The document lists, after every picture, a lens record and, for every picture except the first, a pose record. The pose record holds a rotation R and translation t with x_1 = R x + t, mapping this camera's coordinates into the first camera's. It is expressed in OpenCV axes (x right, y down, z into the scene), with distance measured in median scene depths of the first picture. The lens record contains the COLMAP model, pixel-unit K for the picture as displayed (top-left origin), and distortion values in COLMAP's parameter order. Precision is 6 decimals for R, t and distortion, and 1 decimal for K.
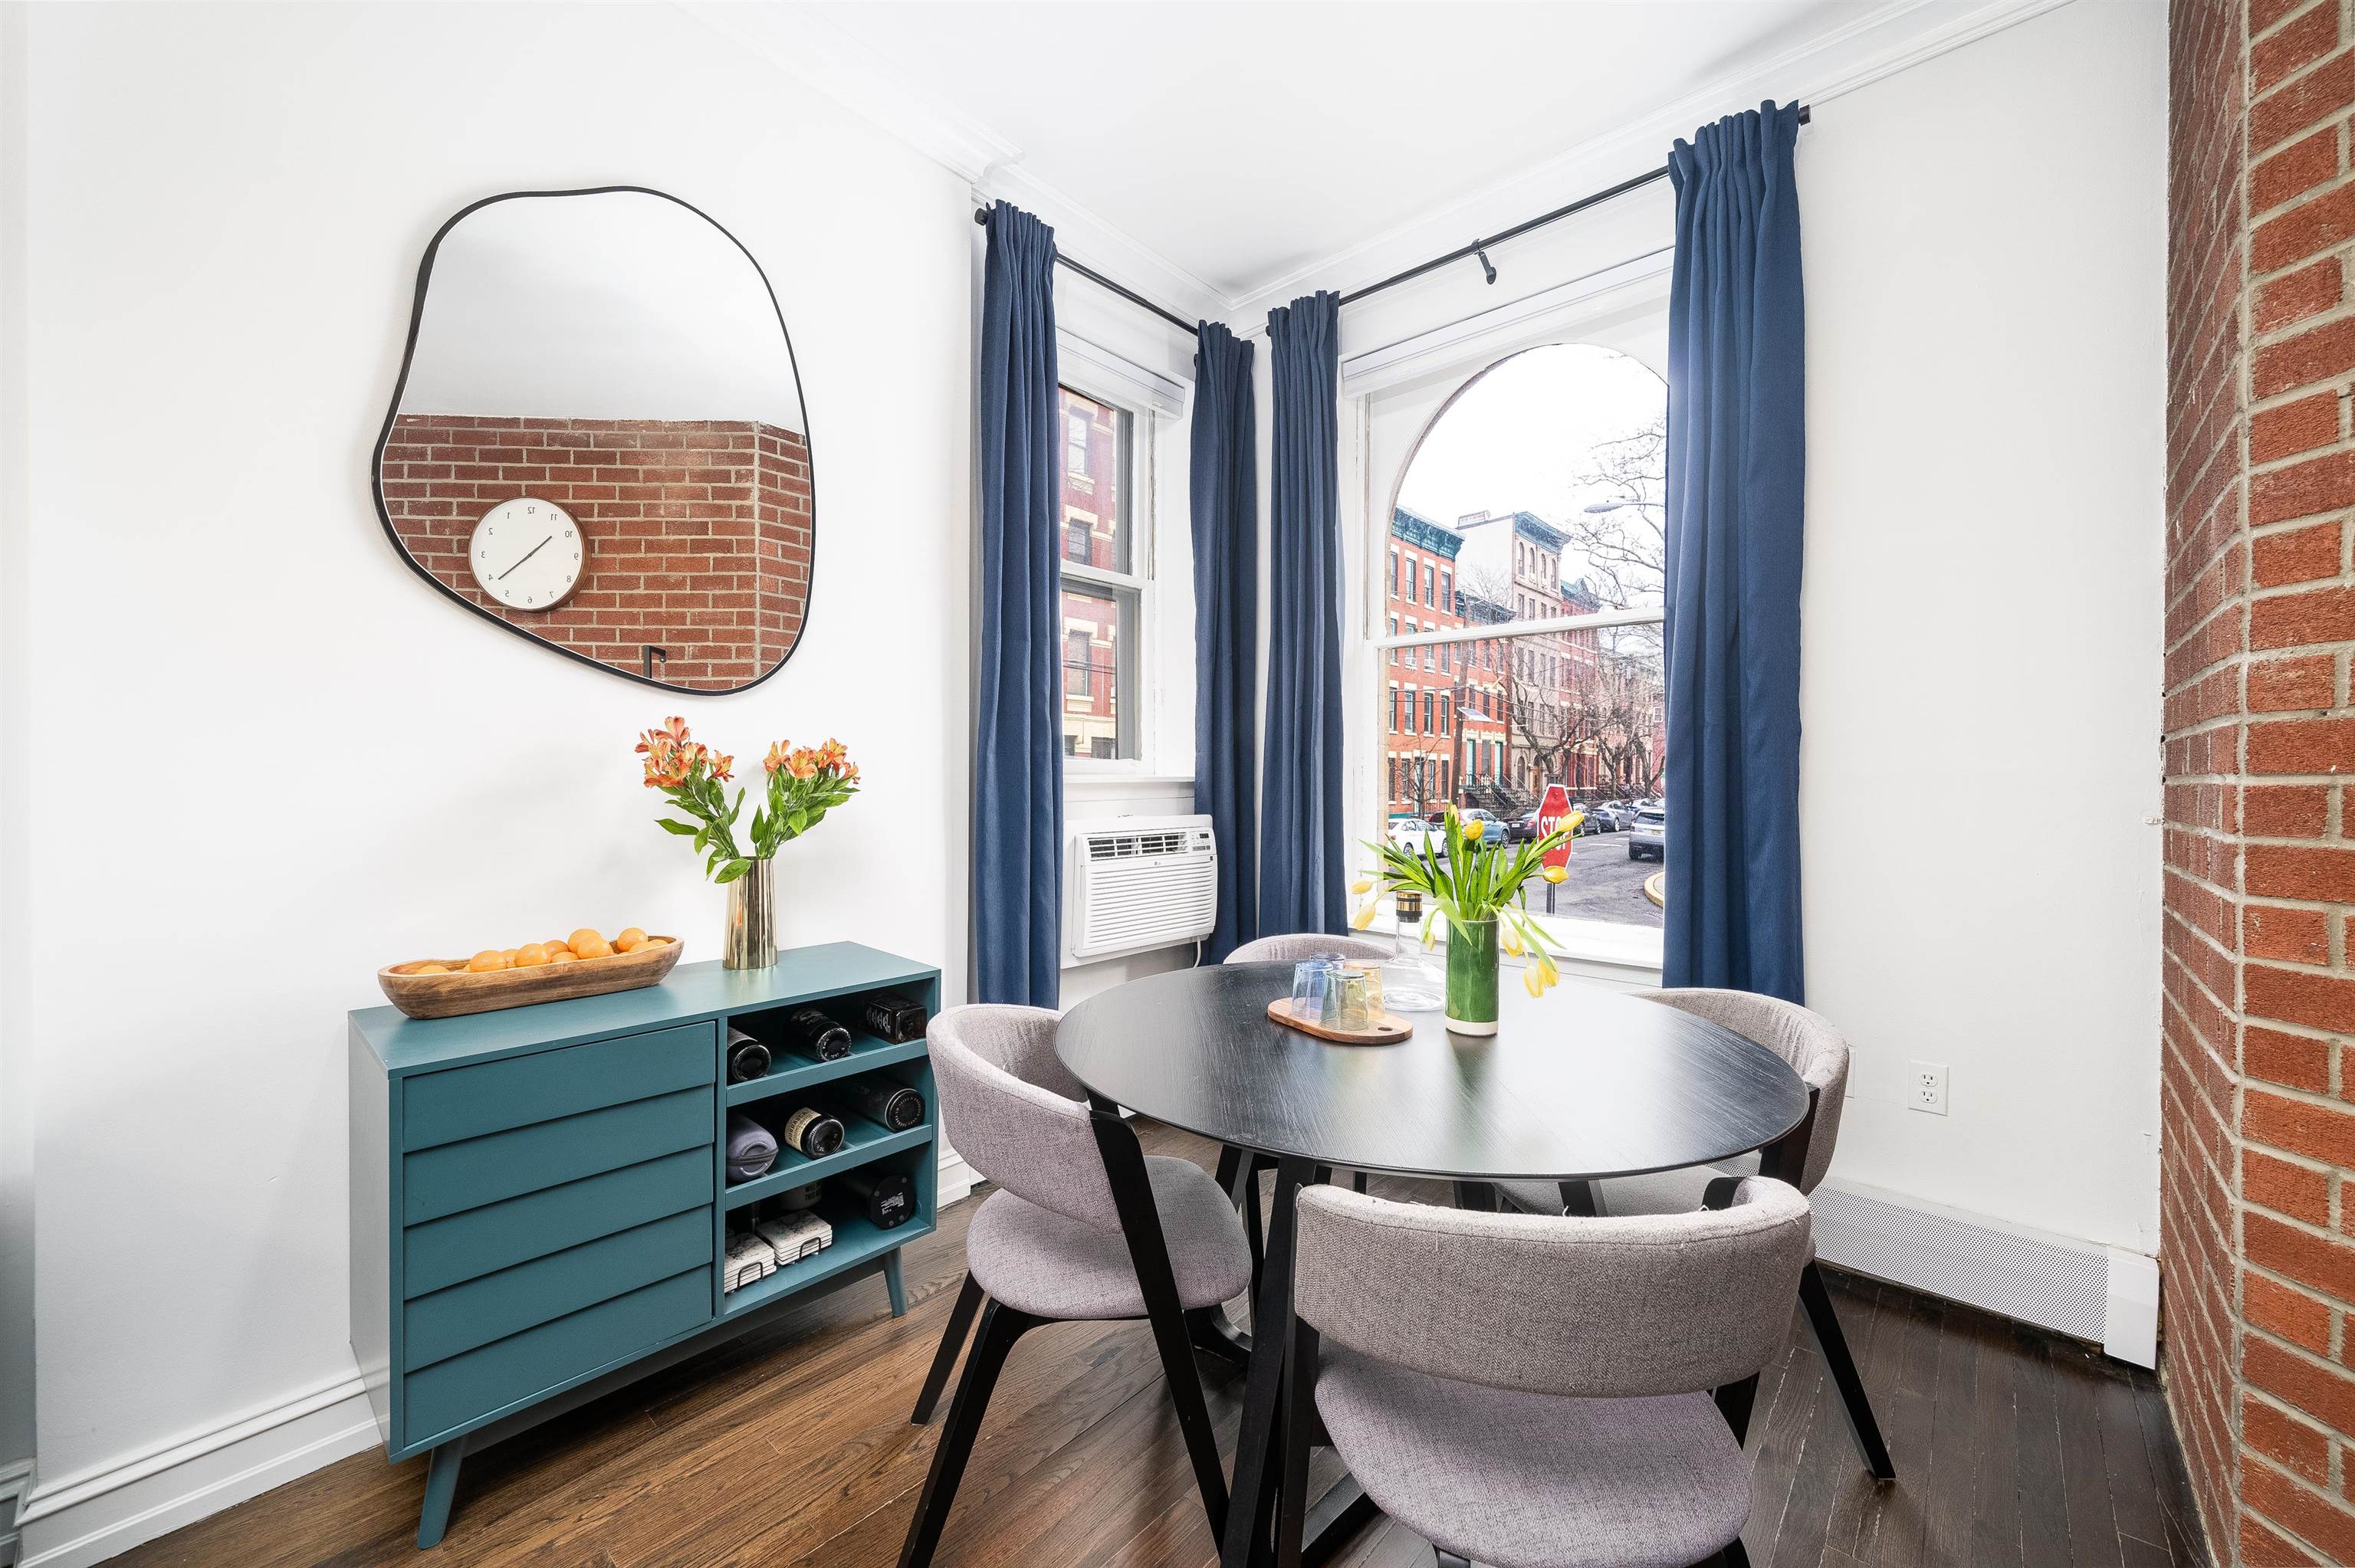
lens RADIAL K [[915.0, 0, 1177.5], [0, 915.0, 784.0], [0, 0, 1]] dist [-0.001179, -0.000055]
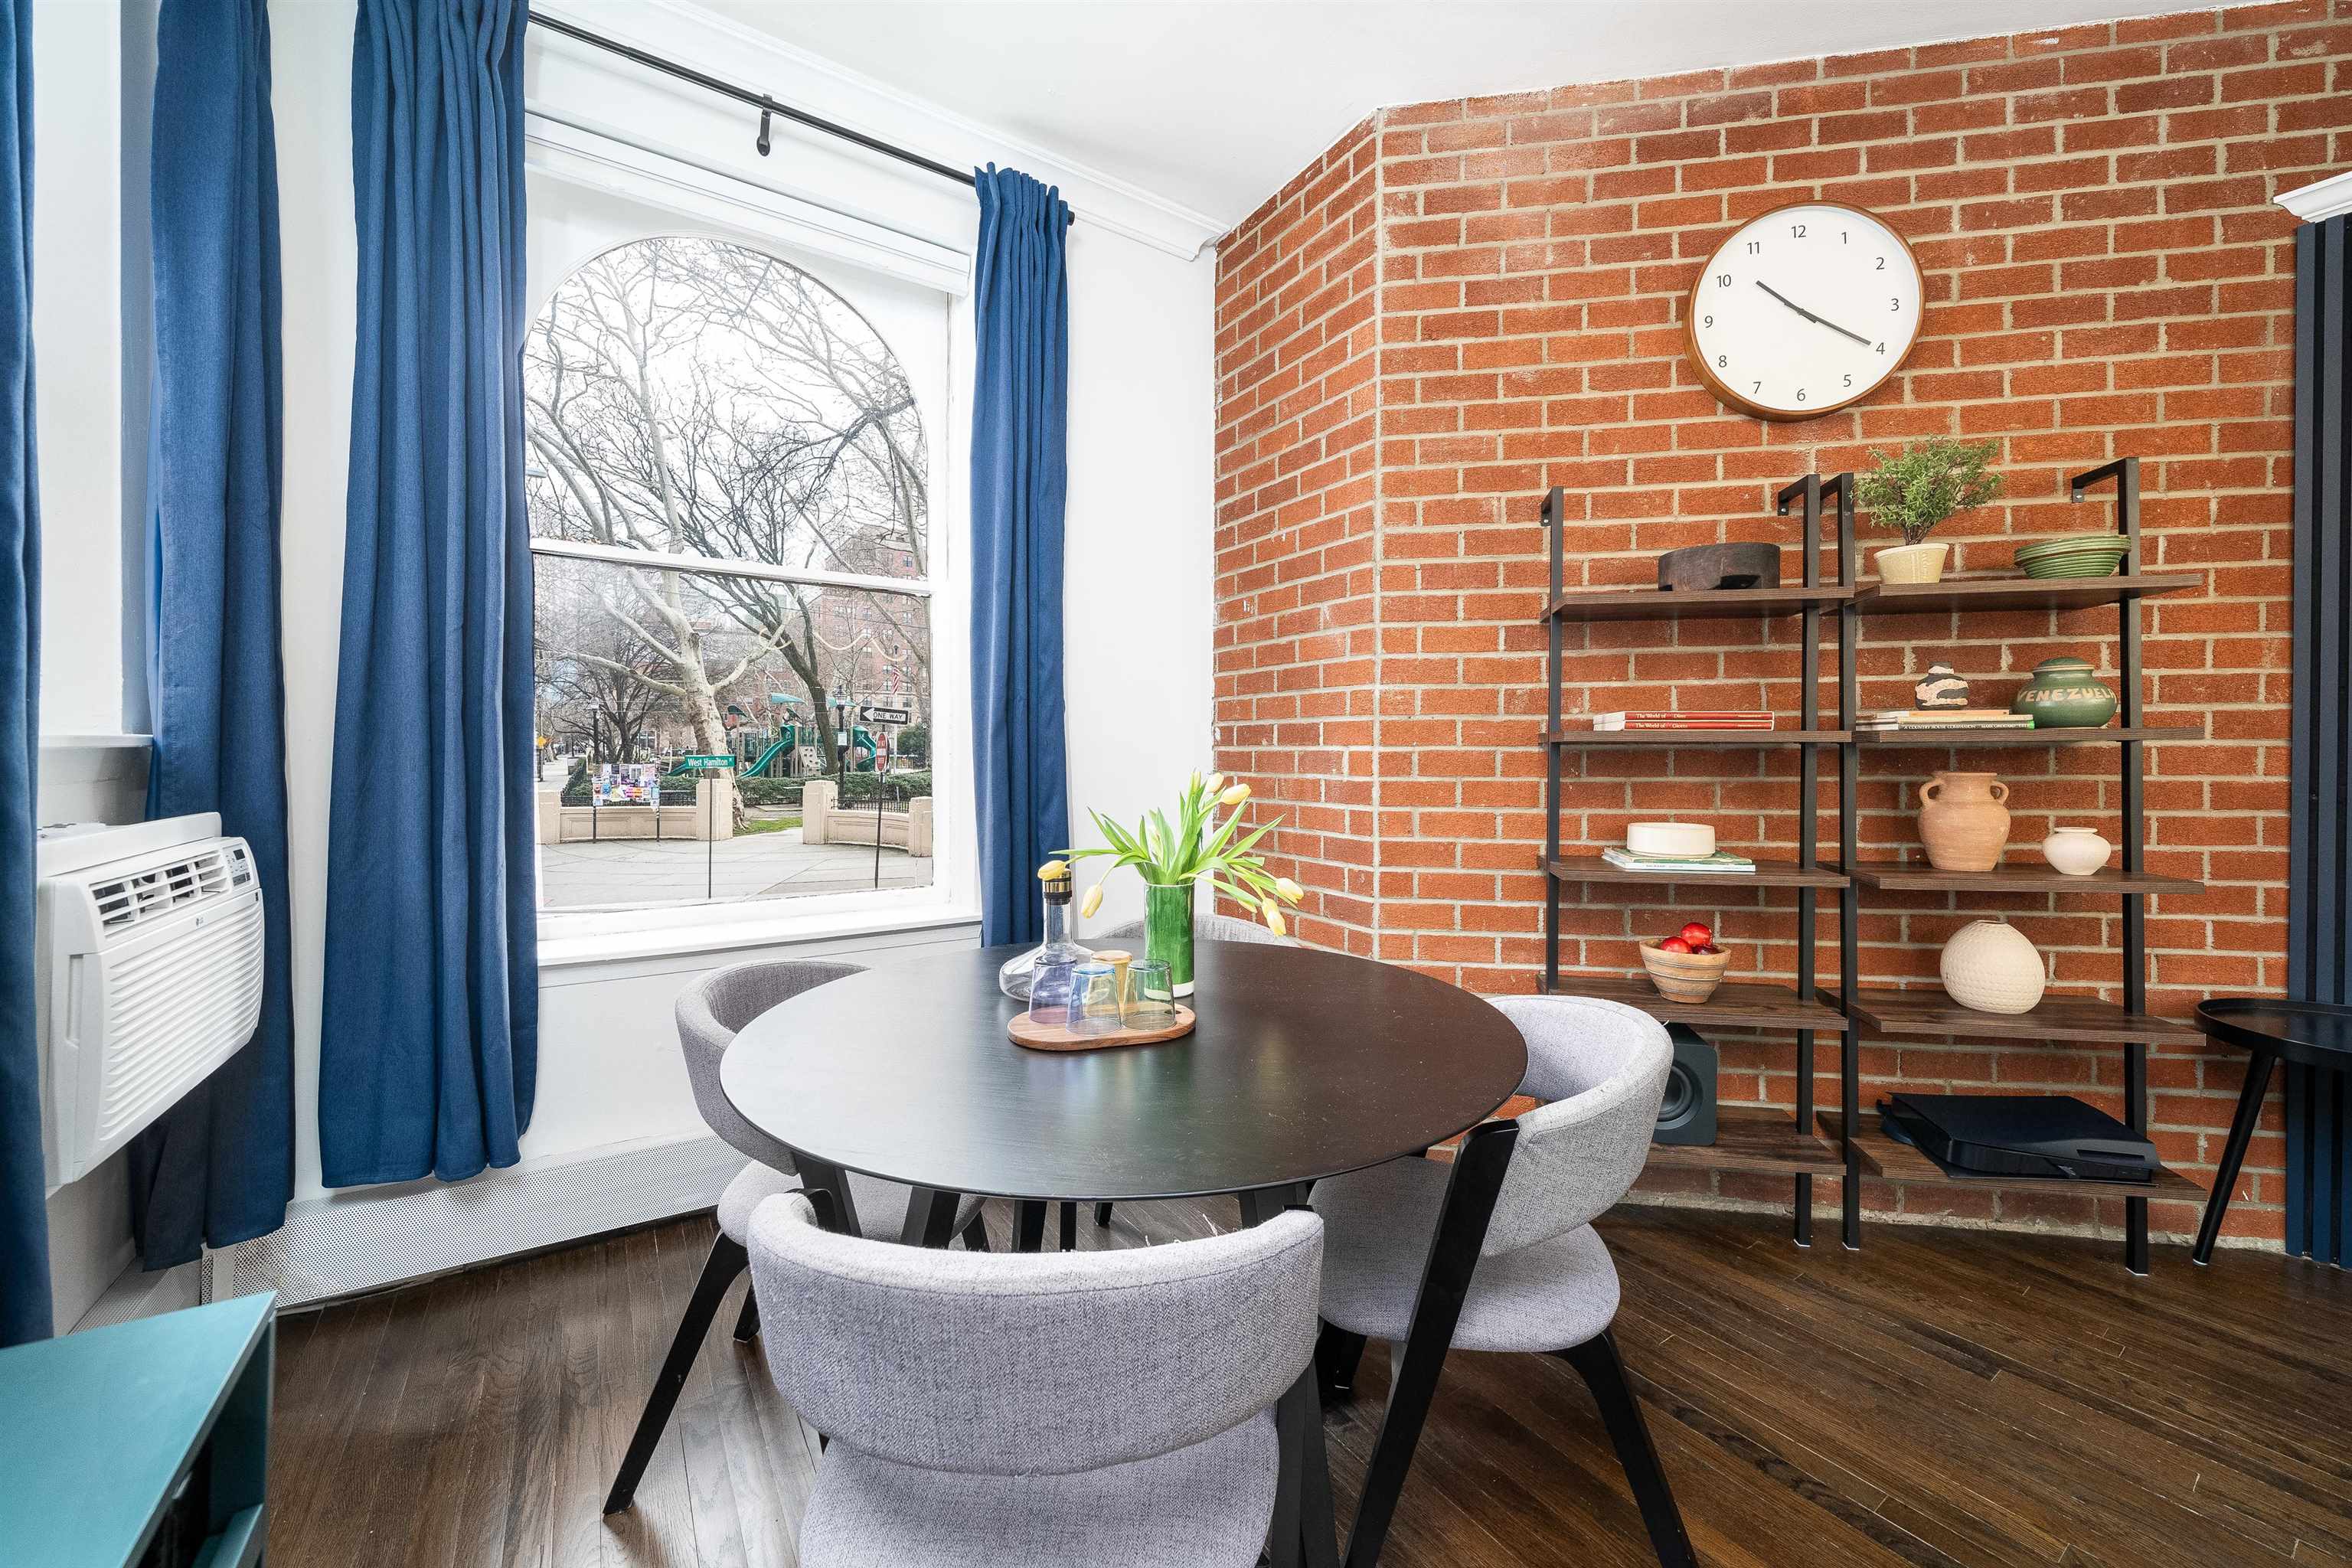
lens RADIAL K [[907.6, 0, 1217.8], [0, 907.6, 756.9], [0, 0, 1]] dist [0.001292, 0.000152]
pose [[0.230470, -0.008459, 0.973043, -0.350642], [0.000433, 0.999963, 0.008591, -0.001471], [-0.973079, -0.001558, 0.230465, 0.373837]]
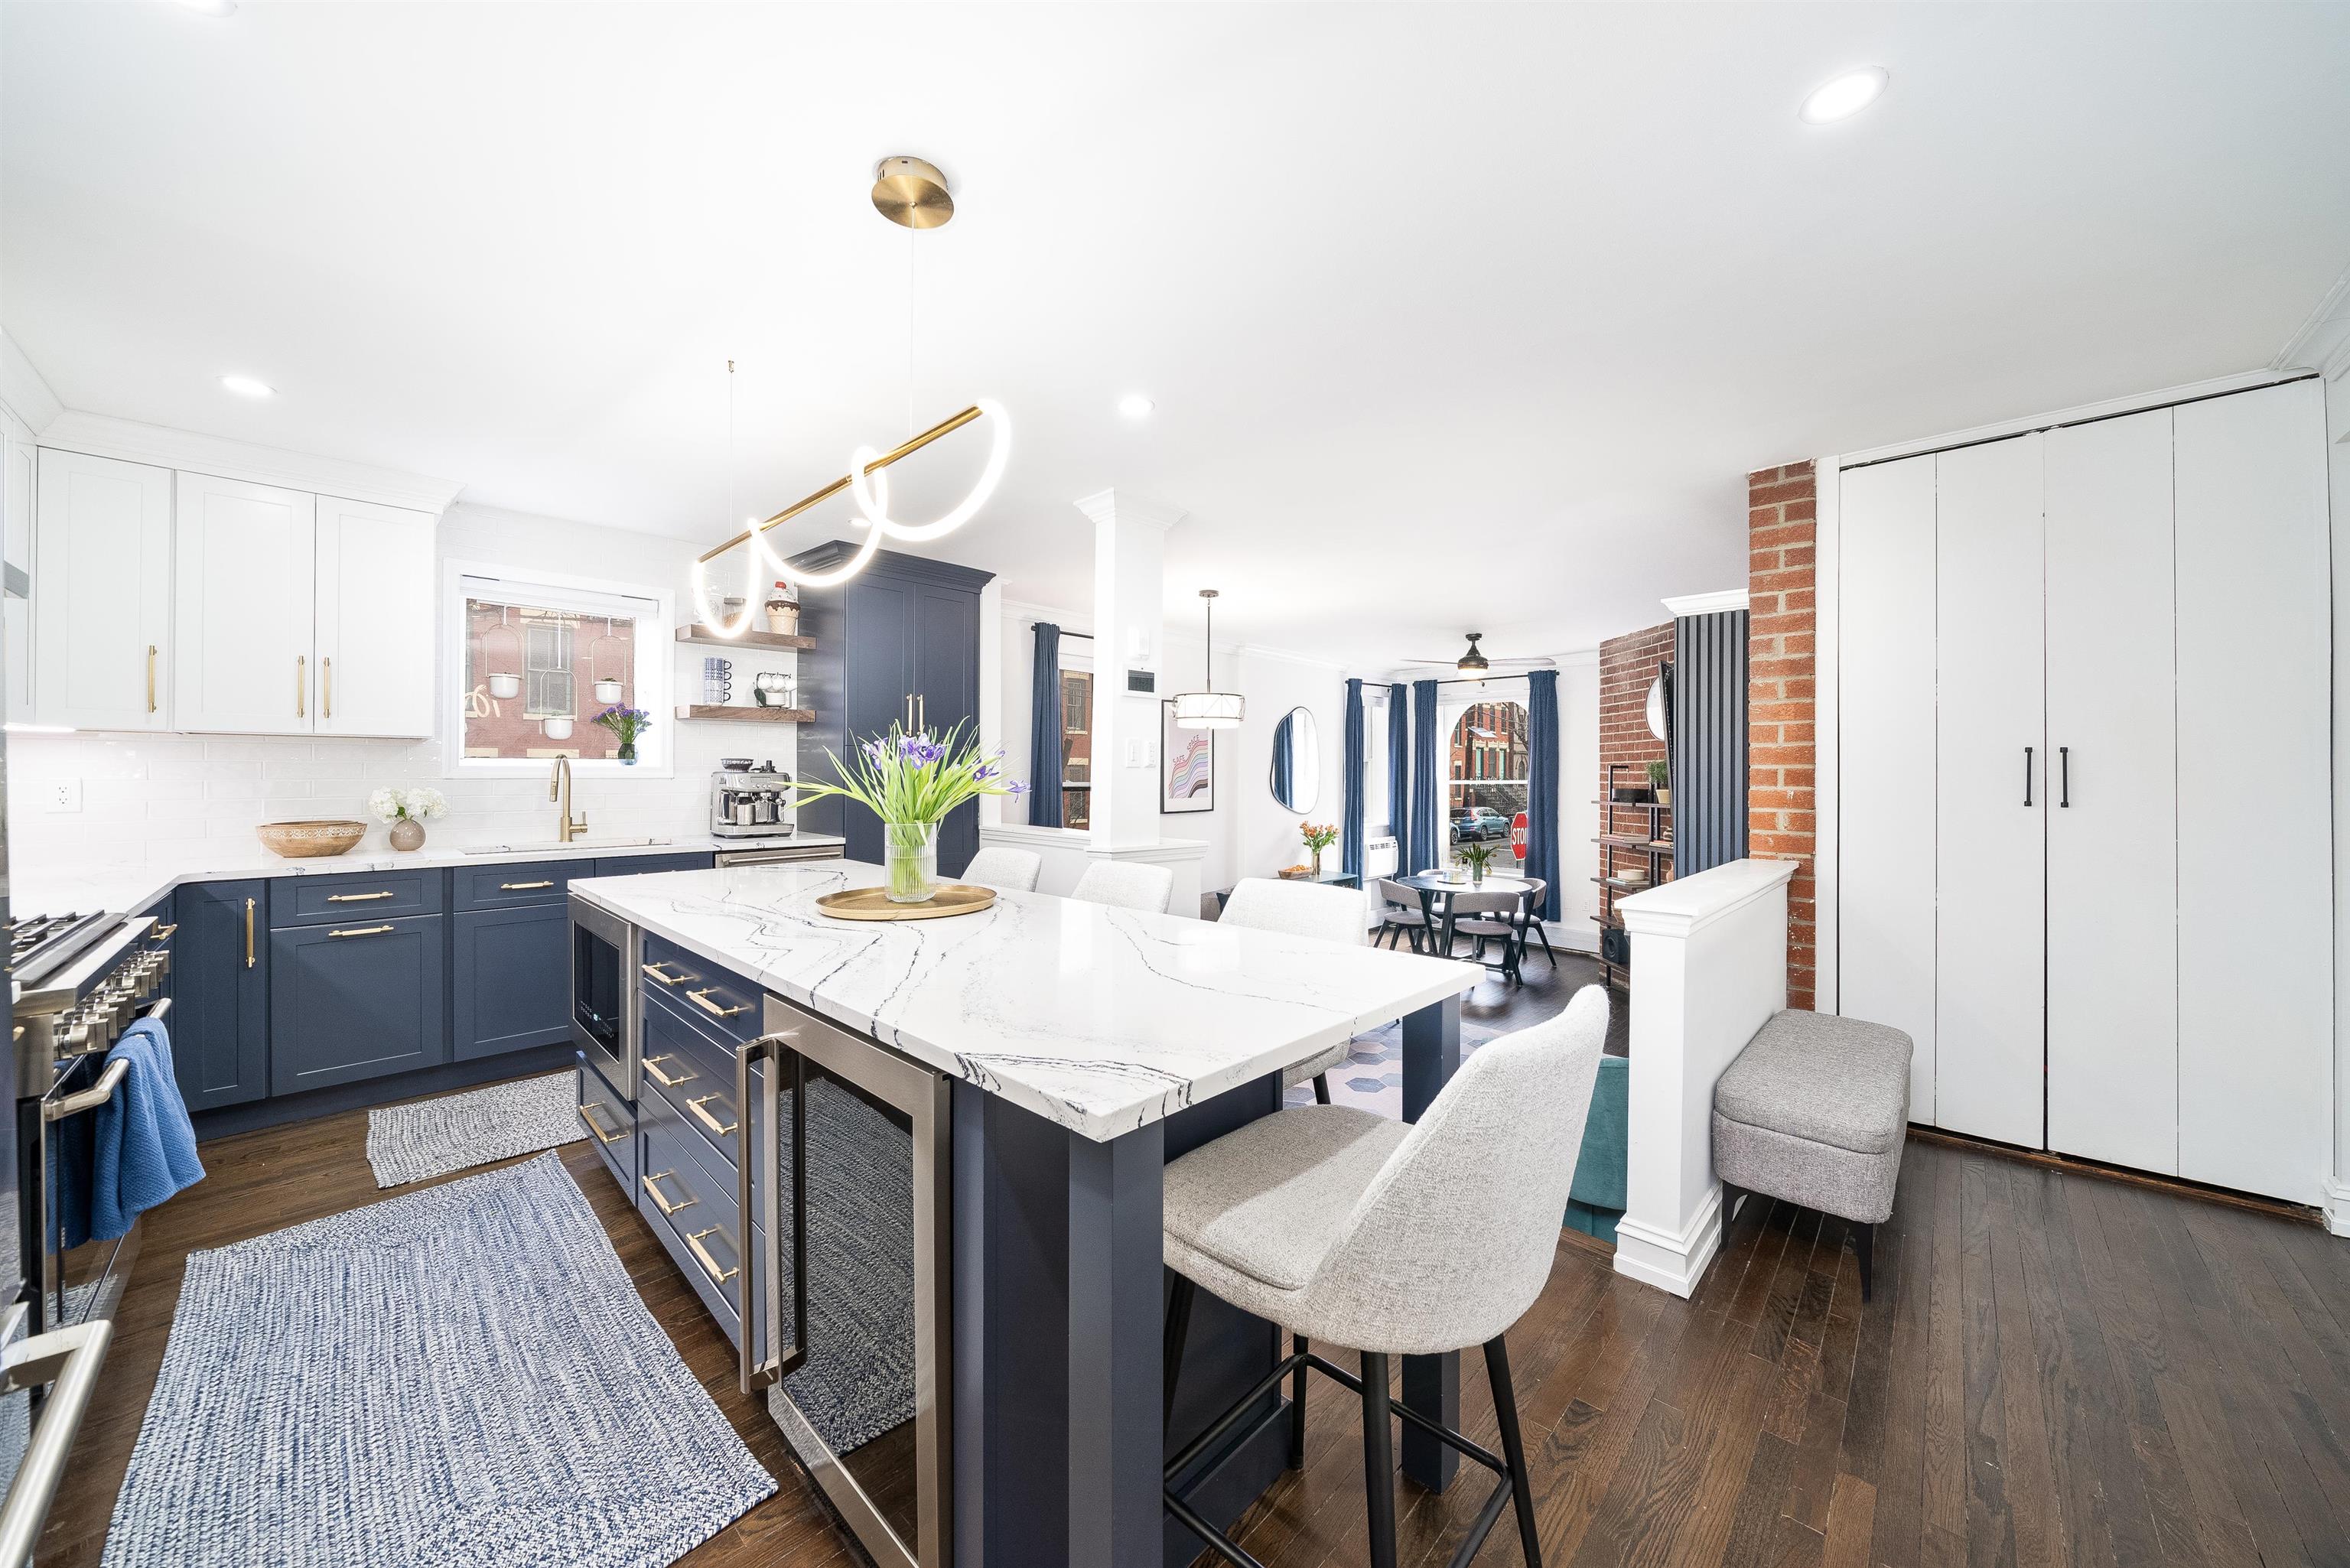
lens RADIAL K [[815.0, 0, 1187.6], [0, 815.0, 779.5], [0, 0, 1]] dist [-0.006740, 0.000478]
pose [[0.999409, 0.000335, -0.034365, -0.634756], [-0.000248, 0.999997, 0.002549, -0.185114], [0.034365, -0.002539, 0.999406, -2.001677]]
